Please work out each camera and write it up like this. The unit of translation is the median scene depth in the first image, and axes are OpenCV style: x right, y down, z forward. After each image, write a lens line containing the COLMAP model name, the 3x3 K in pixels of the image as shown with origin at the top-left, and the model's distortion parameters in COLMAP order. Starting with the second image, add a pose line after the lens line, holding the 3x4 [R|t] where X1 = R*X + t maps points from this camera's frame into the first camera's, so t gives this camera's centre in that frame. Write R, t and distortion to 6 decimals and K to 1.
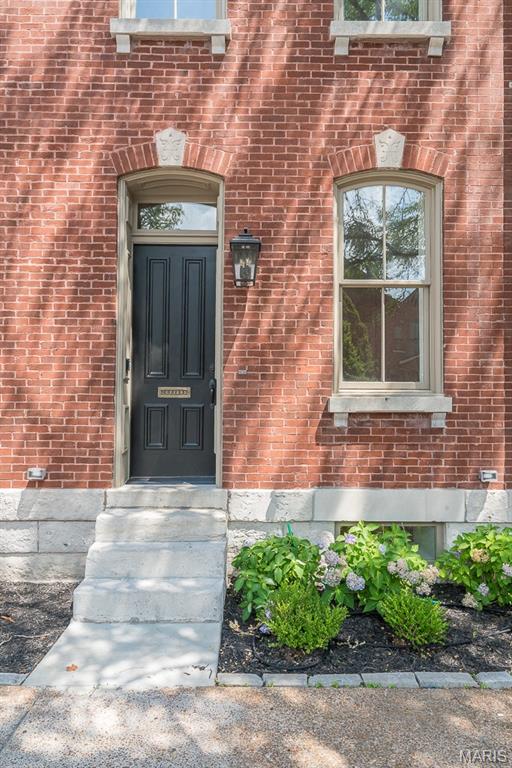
lens RADIAL K [[497.1, 0, 256.0], [0, 497.1, 384.0], [0, 0, 1]] dist [0.019706, -0.000574]
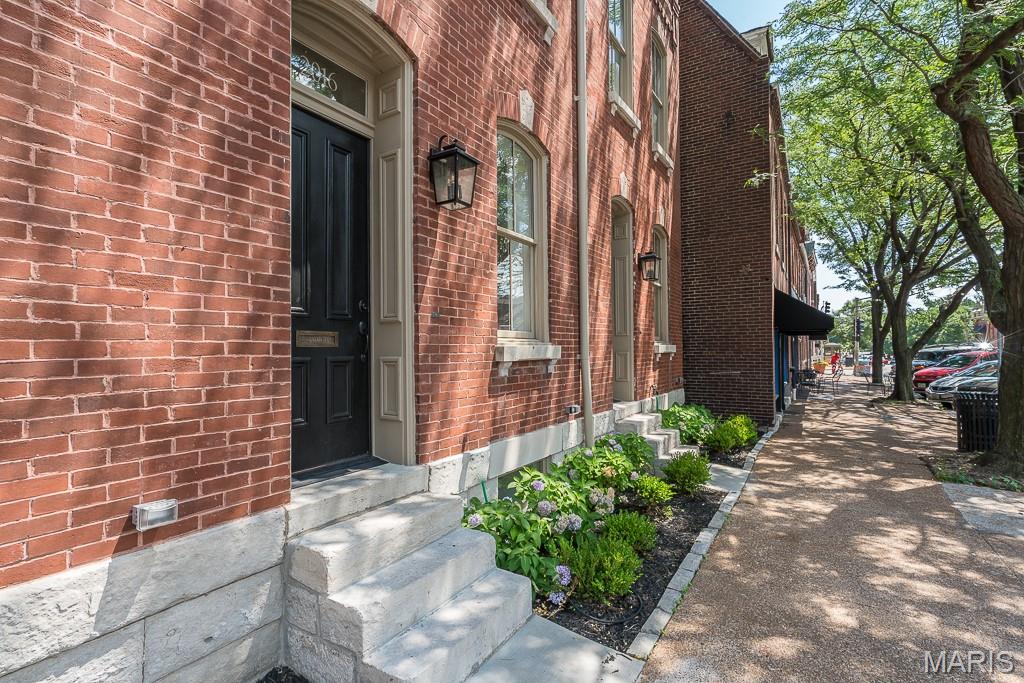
lens RADIAL K [[485.5, 0, 512.0], [0, 485.5, 341.5], [0, 0, 1]] dist [0.006291, 0.002123]
pose [[0.549500, 0.004951, 0.835479, -0.617396], [-0.013277, 0.999908, 0.002806, 0.015421], [-0.835388, -0.012635, 0.549515, 0.469982]]
